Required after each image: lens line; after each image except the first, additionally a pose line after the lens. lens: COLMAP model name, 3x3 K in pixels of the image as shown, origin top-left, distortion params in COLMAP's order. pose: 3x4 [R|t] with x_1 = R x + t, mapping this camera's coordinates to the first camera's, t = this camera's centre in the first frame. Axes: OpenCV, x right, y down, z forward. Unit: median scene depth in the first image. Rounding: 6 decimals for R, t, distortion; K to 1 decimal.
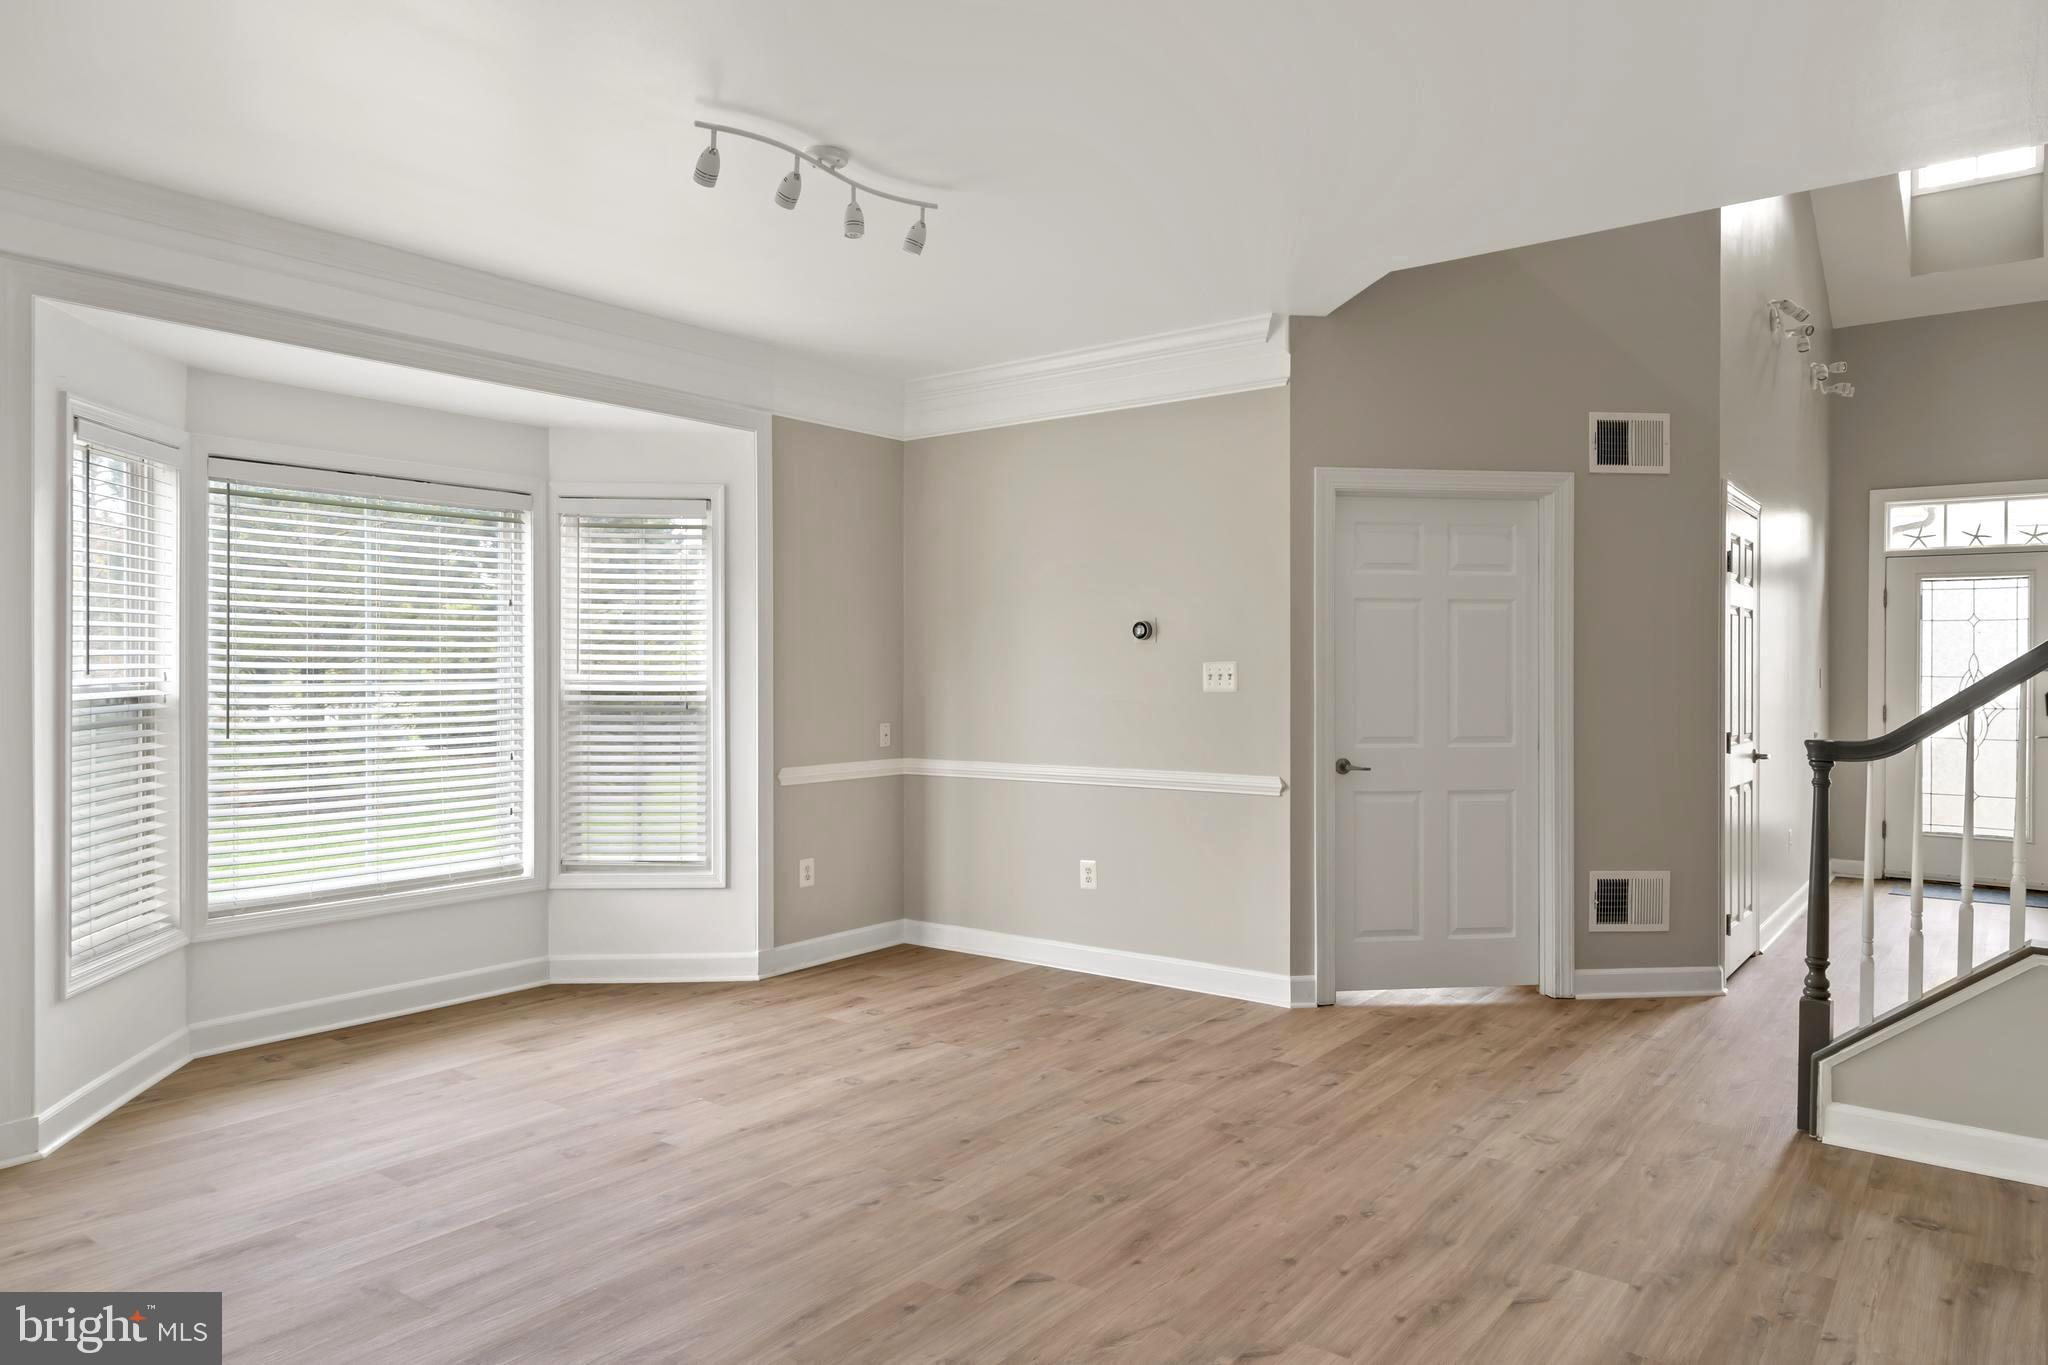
lens RADIAL K [[1318.0, 0, 1022.2], [0, 1318.0, 671.0], [0, 0, 1]] dist [0.005053, 0.003039]
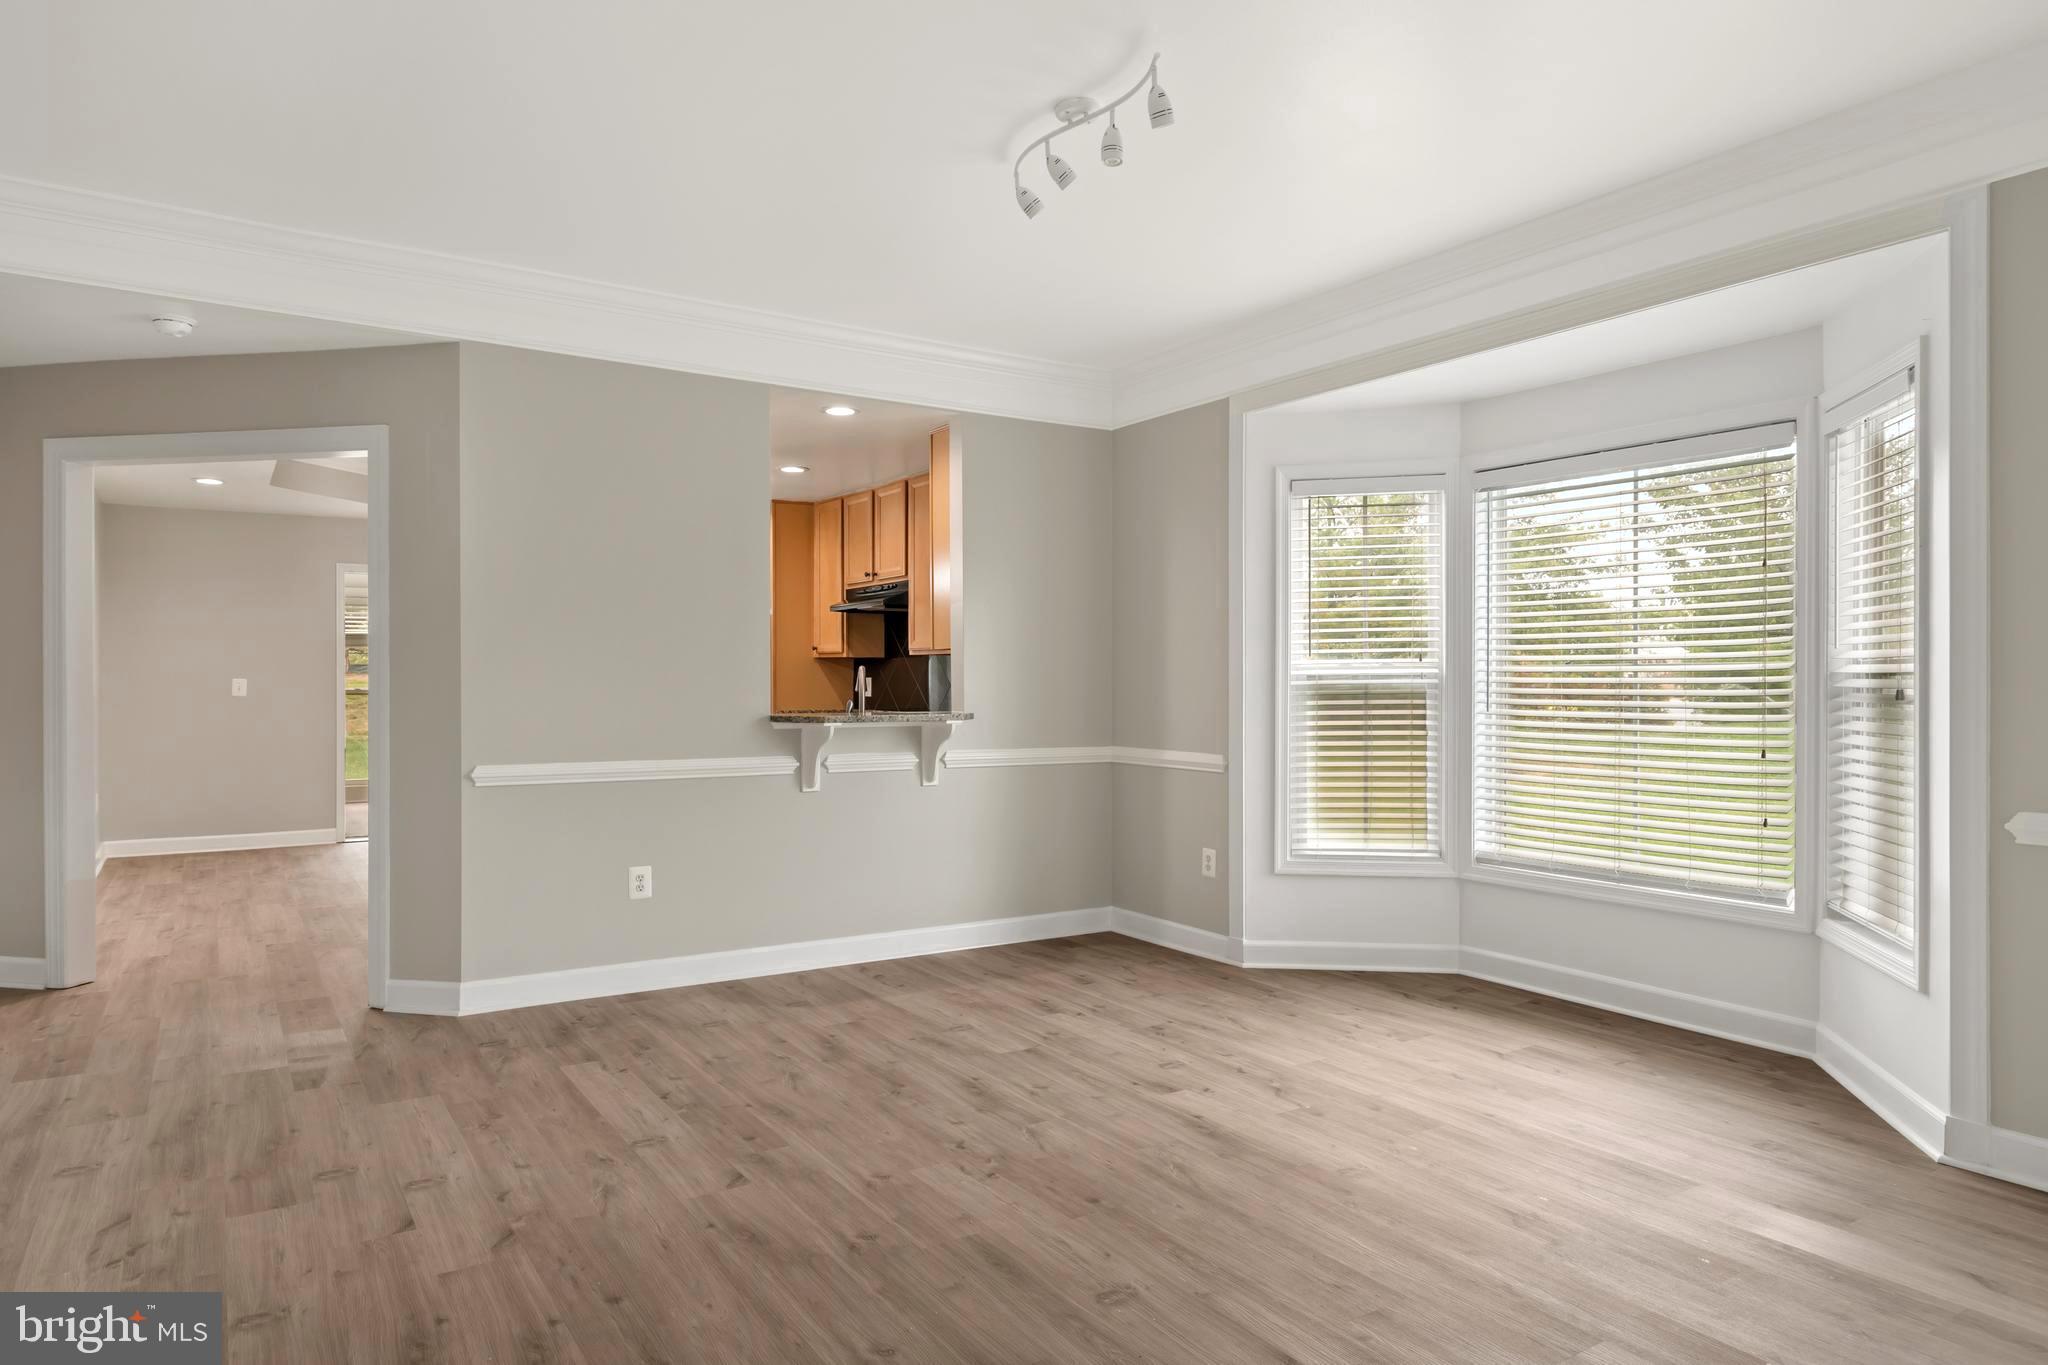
lens RADIAL K [[1248.0, 0, 1023.7], [0, 1248.0, 687.5], [0, 0, 1]] dist [0.003869, 0.000015]
pose [[-0.339232, 0.003218, -0.940697, 0.766520], [-0.003336, 0.999984, 0.004624, 0.035073], [0.940697, 0.004707, -0.339215, 1.328821]]
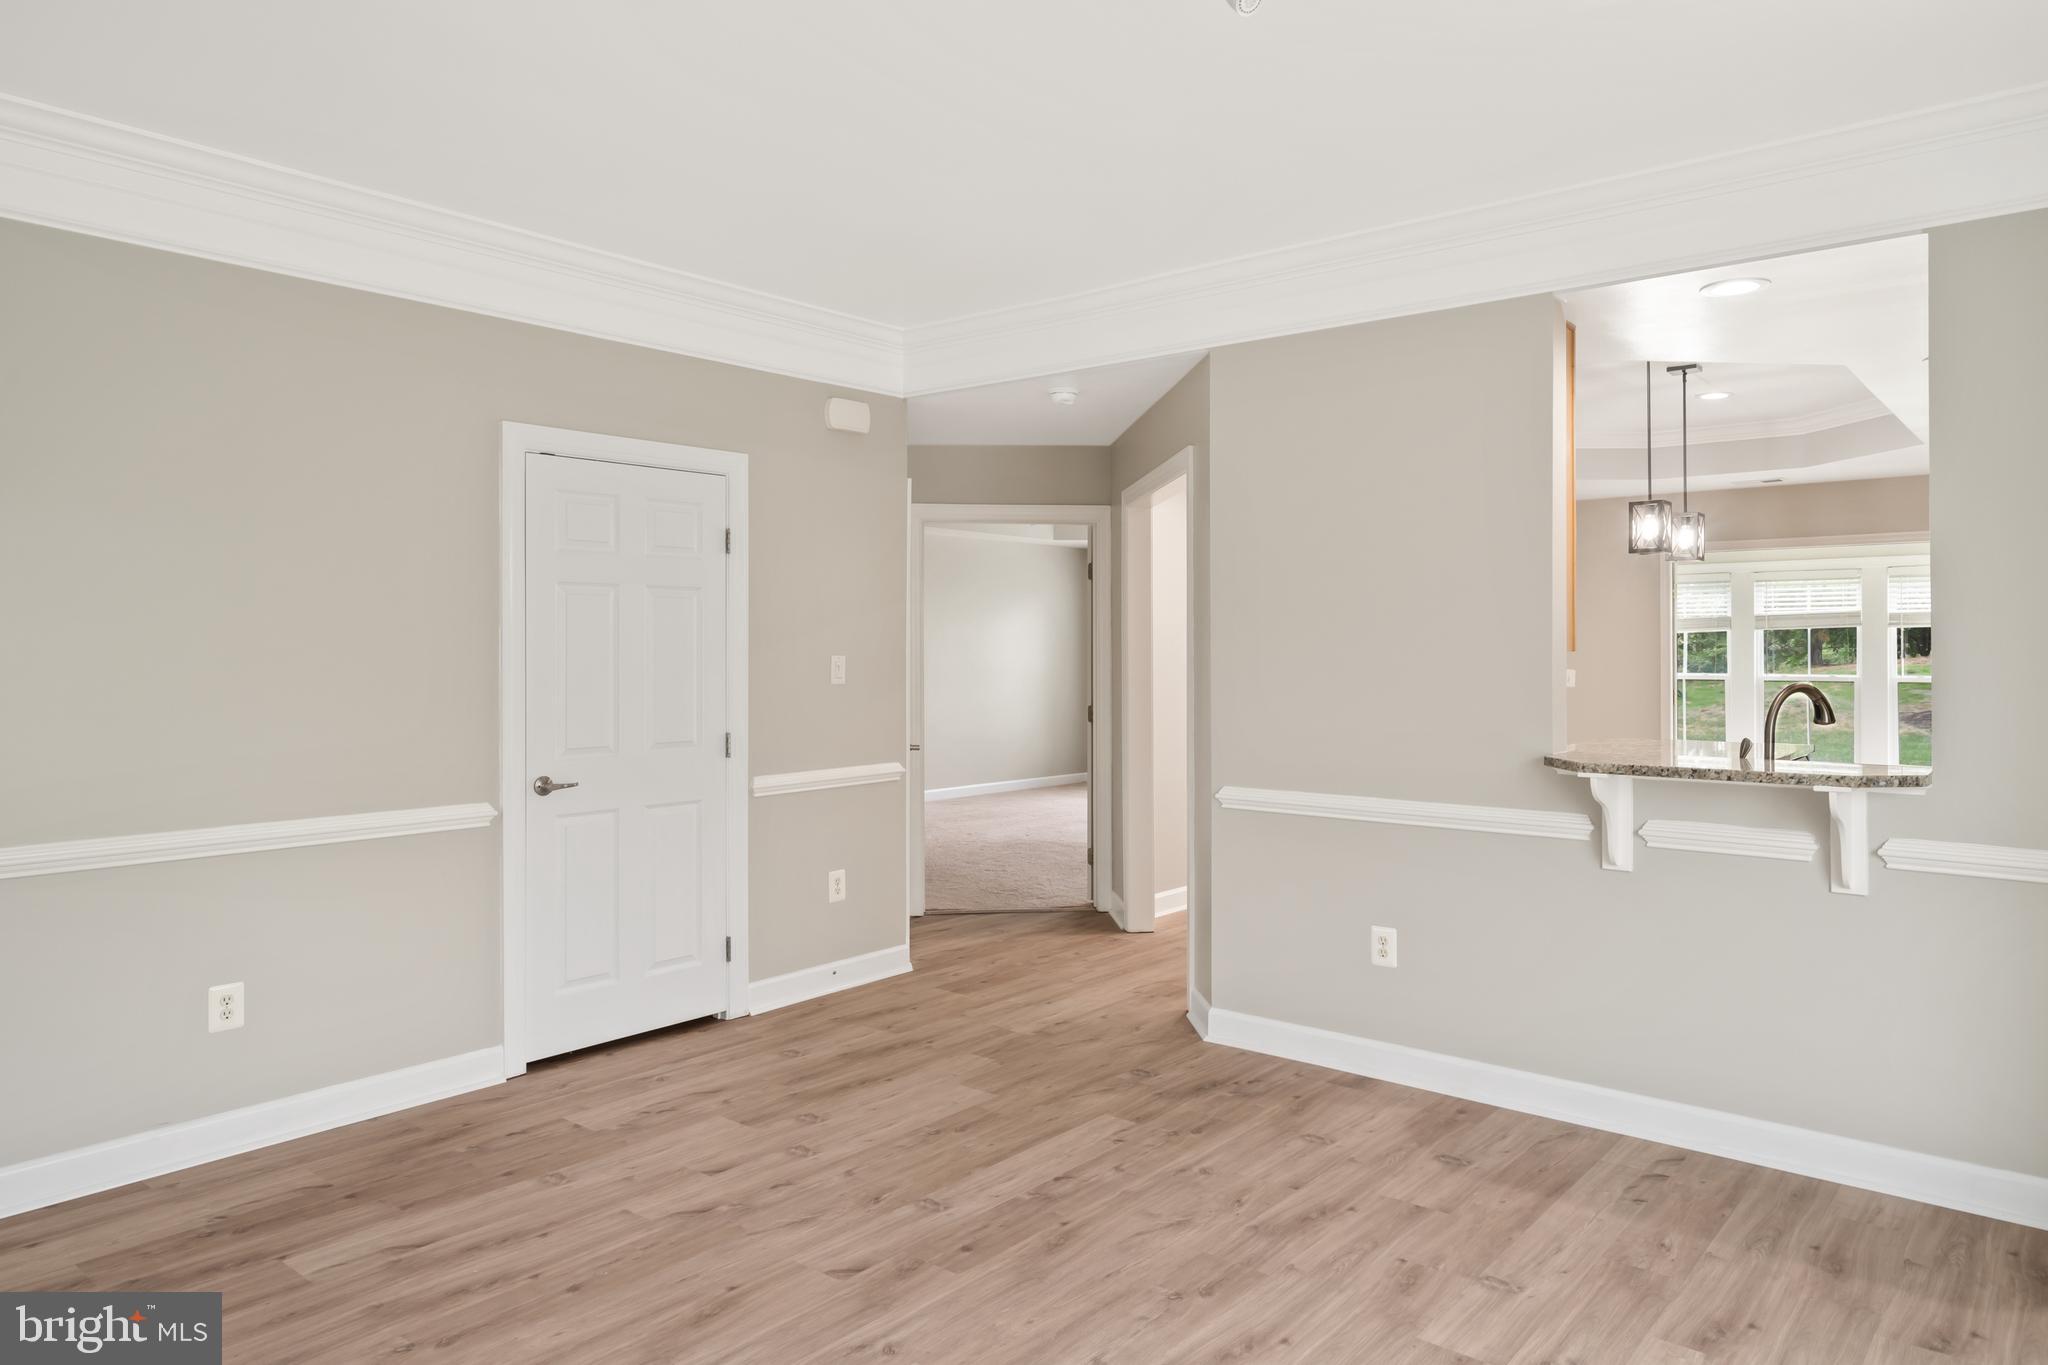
lens RADIAL K [[1318.0, 0, 1015.5], [0, 1318.0, 645.9], [0, 0, 1]] dist [0.005053, 0.003039]
pose [[-0.998680, 0.003583, 0.051236, -0.147834], [0.003603, 0.999993, 0.000301, -0.018101], [-0.051234, 0.000485, -0.998687, 1.690752]]
